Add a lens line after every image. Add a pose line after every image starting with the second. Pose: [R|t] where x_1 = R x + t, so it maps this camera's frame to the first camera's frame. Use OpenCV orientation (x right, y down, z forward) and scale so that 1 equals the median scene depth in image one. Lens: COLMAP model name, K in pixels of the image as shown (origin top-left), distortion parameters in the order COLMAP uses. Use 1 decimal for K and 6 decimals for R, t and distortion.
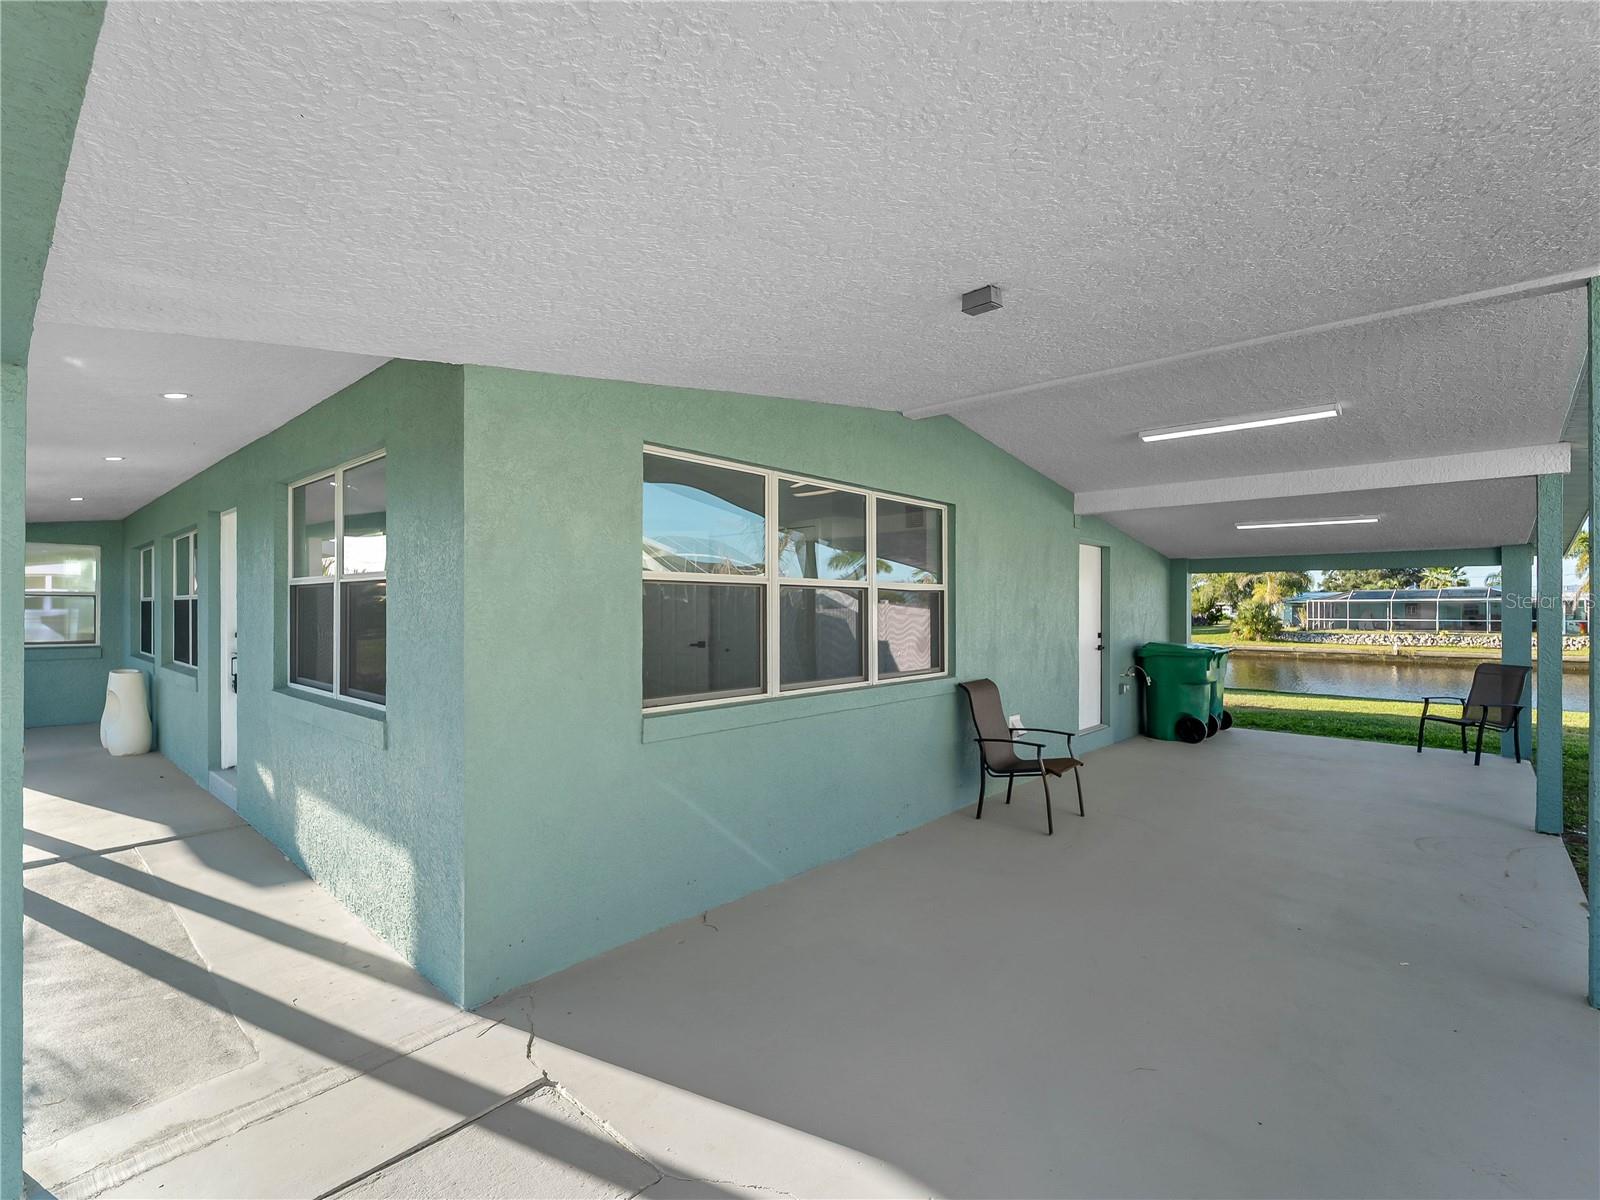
lens RADIAL K [[740.9, 0, 800.3], [0, 740.9, 608.5], [0, 0, 1]] dist [-0.001347, -0.000355]
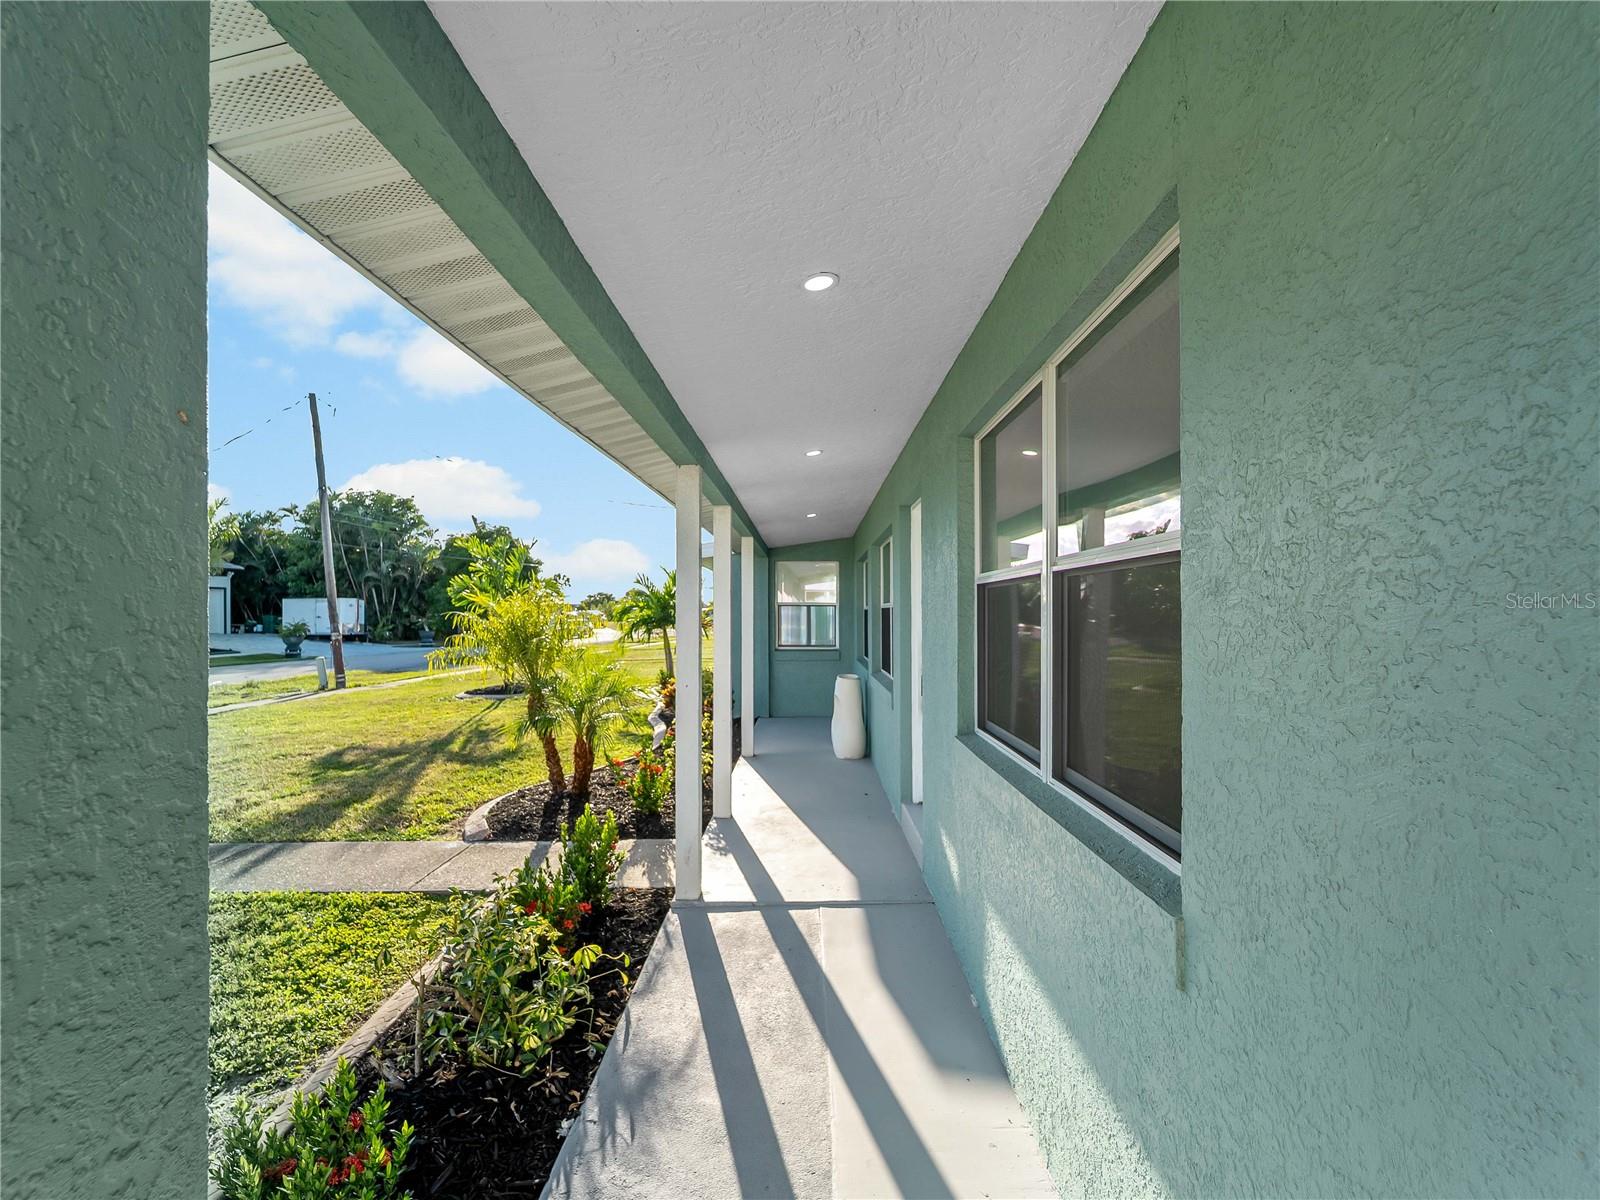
lens RADIAL K [[740.9, 0, 800.3], [0, 740.9, 608.5], [0, 0, 1]] dist [-0.001347, -0.000355]
pose [[0.664531, -0.007992, -0.747218, -0.277468], [0.000032, 0.999943, -0.010667, -0.002504], [0.747261, 0.007065, 0.664493, 0.409689]]
